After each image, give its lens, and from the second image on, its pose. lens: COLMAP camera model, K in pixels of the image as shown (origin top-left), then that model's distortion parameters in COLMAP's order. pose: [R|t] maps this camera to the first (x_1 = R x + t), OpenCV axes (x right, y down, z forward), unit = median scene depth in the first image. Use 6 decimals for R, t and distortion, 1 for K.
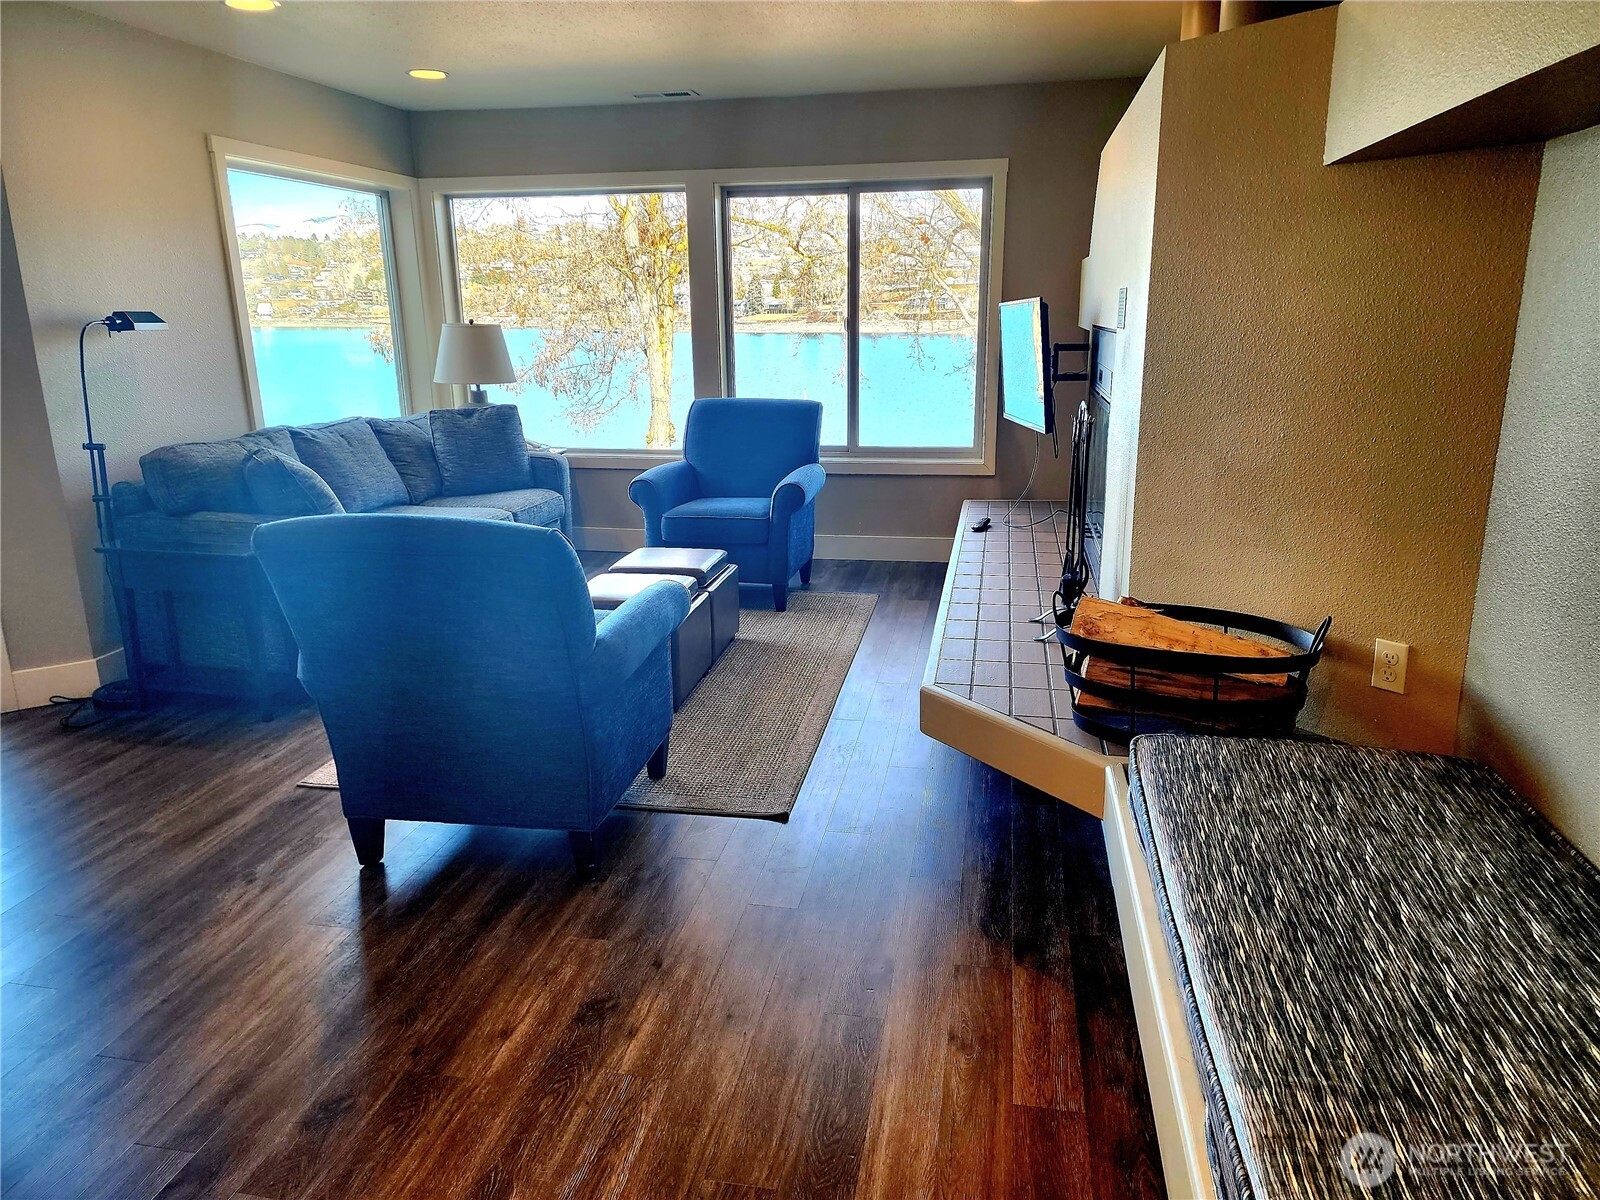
lens RADIAL K [[1109.2, 0, 803.1], [0, 1109.2, 594.0], [0, 0, 1]] dist [0.084380, -0.070148]
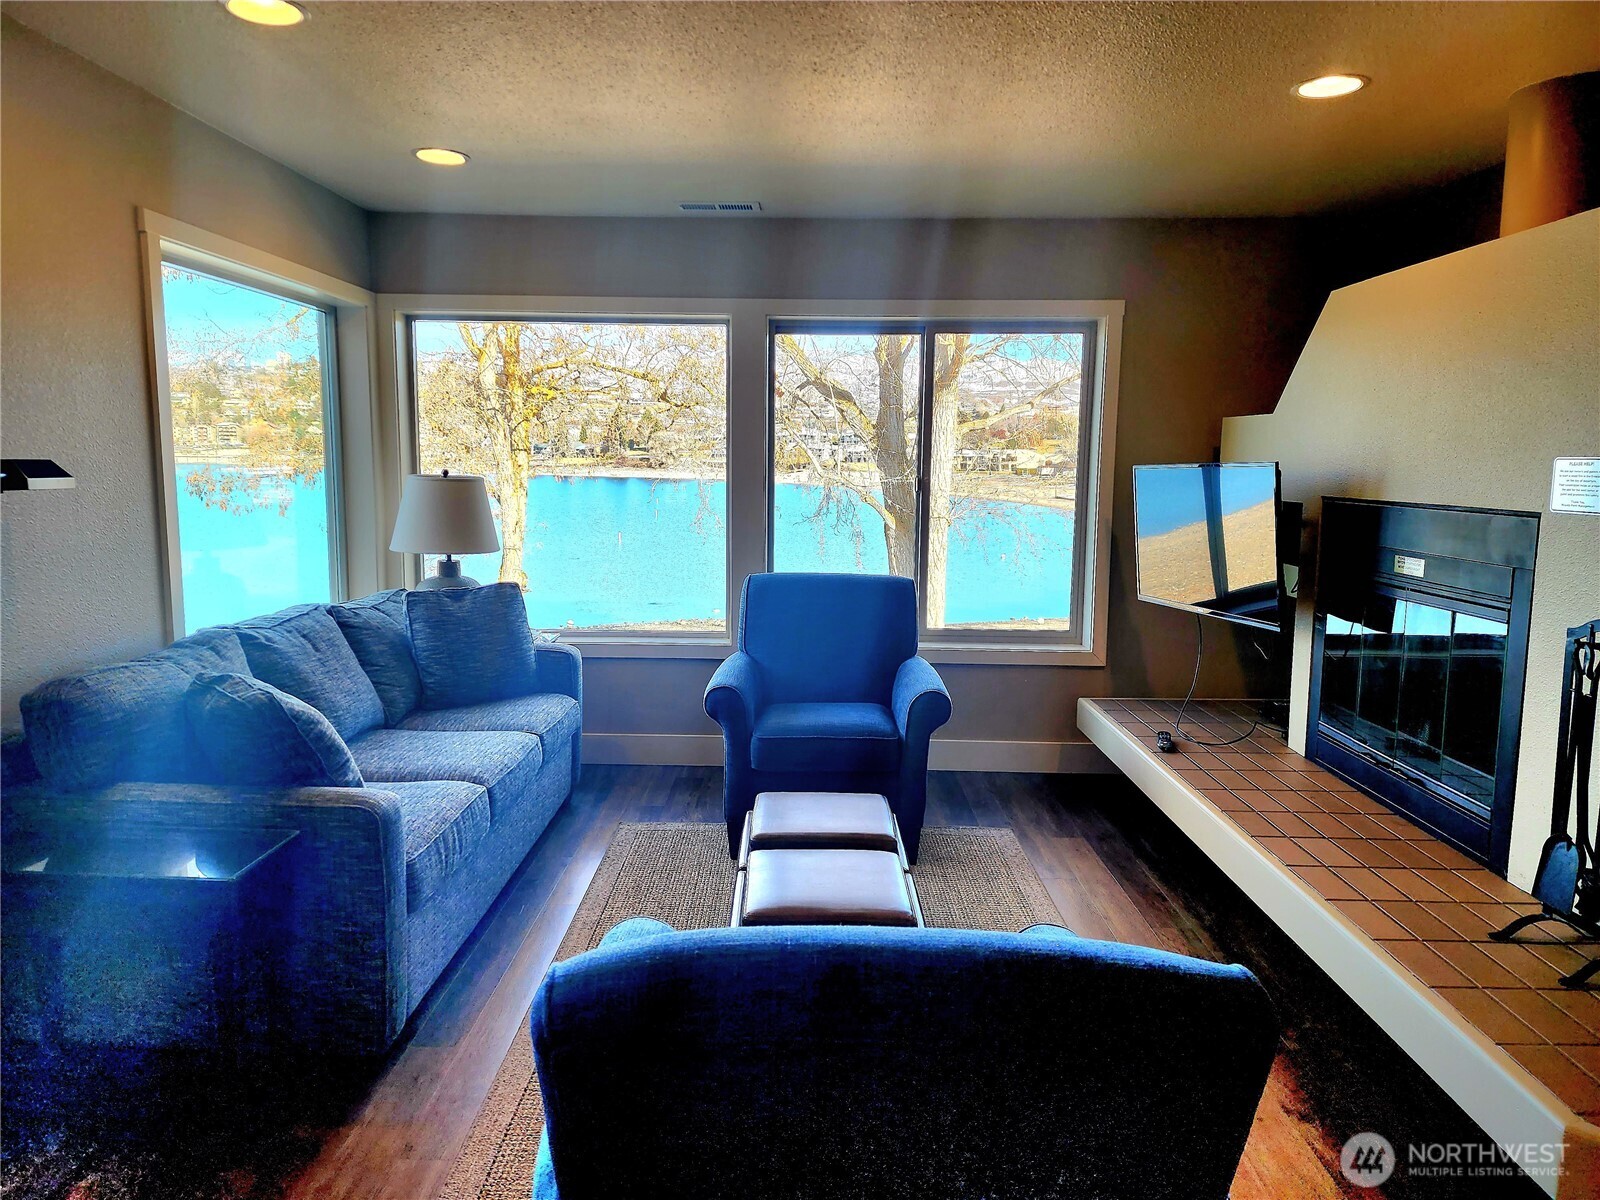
lens RADIAL K [[1109.2, 0, 812.1], [0, 1109.2, 589.3], [0, 0, 1]] dist [0.084380, -0.070148]
pose [[0.984613, 0.002624, 0.174731, -0.247623], [0.020229, 0.991454, -0.128877, -0.081439], [-0.173576, 0.130429, 0.976145, 0.295612]]
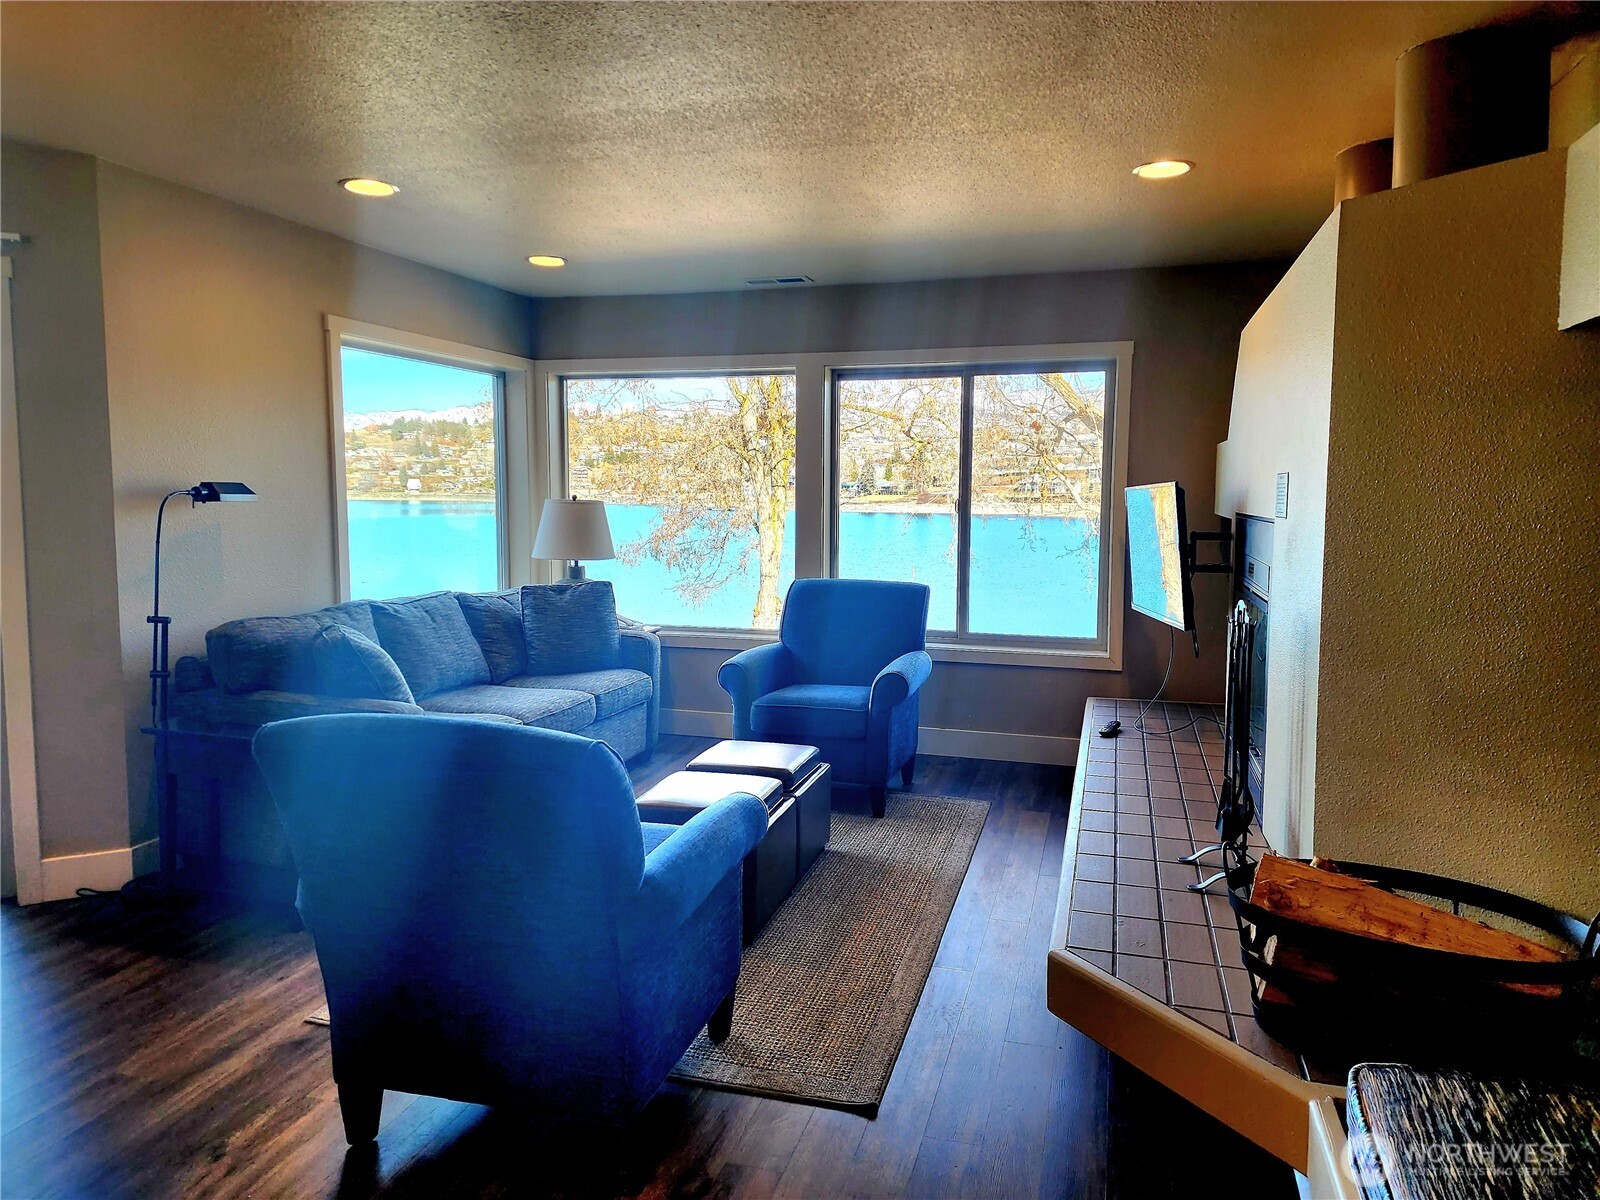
lens RADIAL K [[1109.2, 0, 808.5], [0, 1109.2, 574.8], [0, 0, 1]] dist [0.084380, -0.070148]
pose [[0.995339, 0.025336, -0.093047, 0.002118], [-0.041062, 0.984380, -0.171200, -0.023384], [0.087257, 0.174222, 0.980833, 0.096622]]
